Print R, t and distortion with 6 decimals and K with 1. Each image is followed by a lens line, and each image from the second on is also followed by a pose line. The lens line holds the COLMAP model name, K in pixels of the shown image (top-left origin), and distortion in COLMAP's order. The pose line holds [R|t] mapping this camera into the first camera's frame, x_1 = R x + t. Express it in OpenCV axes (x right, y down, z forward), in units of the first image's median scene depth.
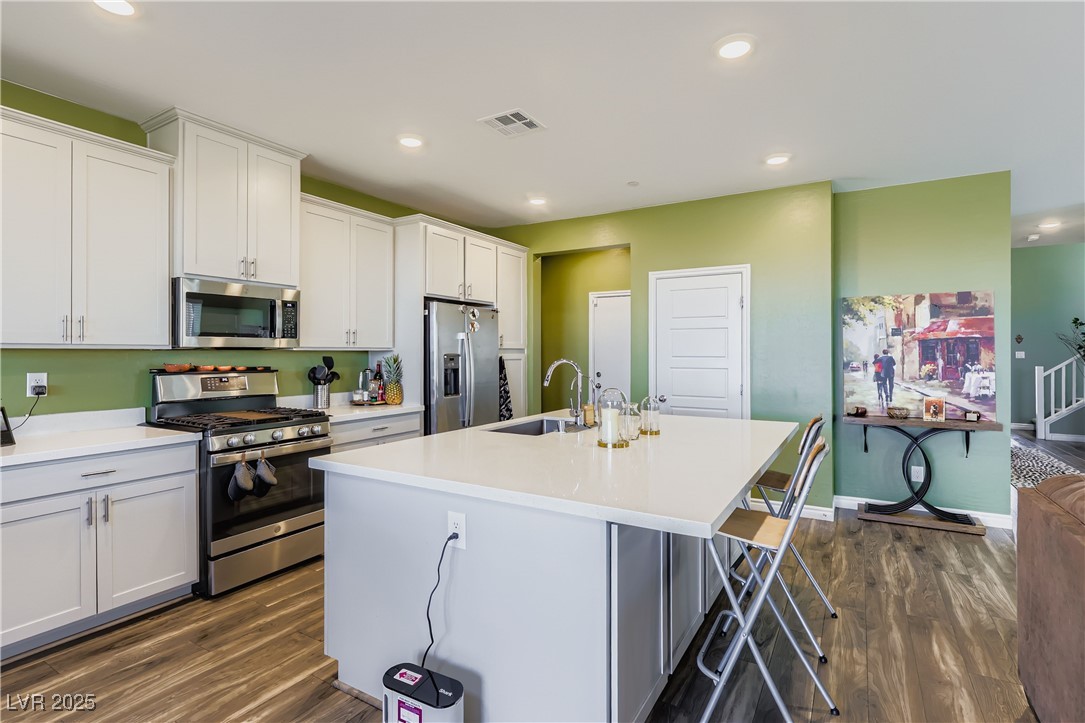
lens RADIAL K [[526.0, 0, 548.2], [0, 526.0, 352.6], [0, 0, 1]] dist [0.002054, -0.000630]
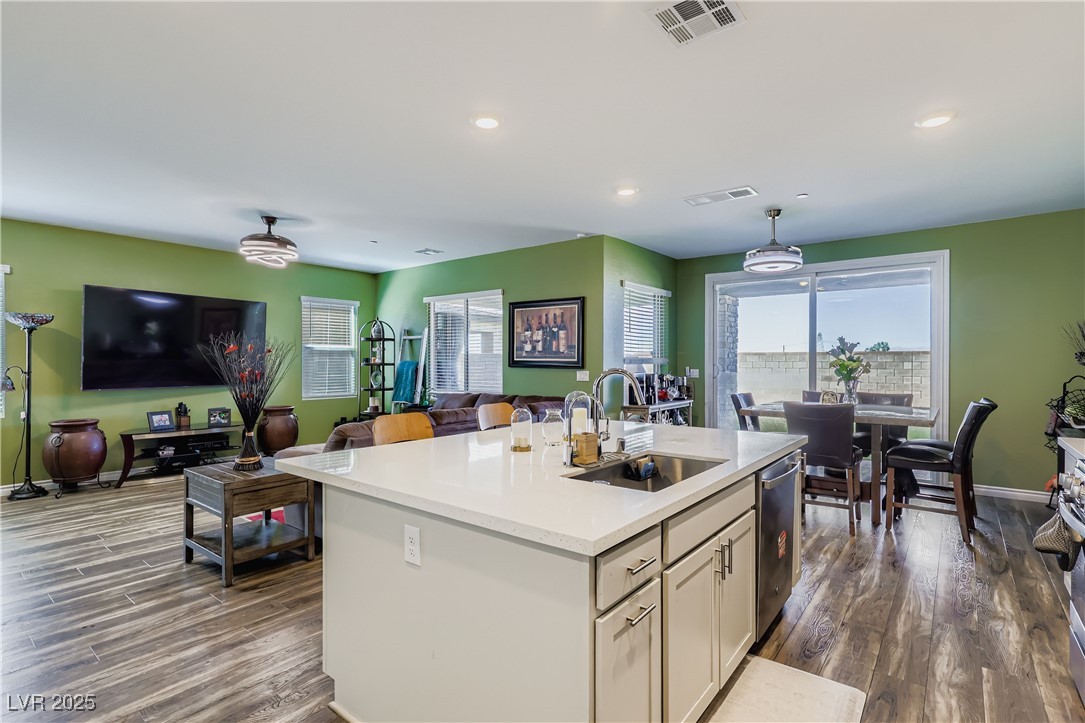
lens RADIAL K [[526.0, 0, 542.0], [0, 526.0, 362.4], [0, 0, 1]] dist [0.002054, -0.000630]
pose [[-0.990052, -0.000853, 0.140700, 0.031104], [-0.000553, 0.999997, 0.002173, 0.002321], [-0.140701, 0.002074, -0.990050, 1.678624]]
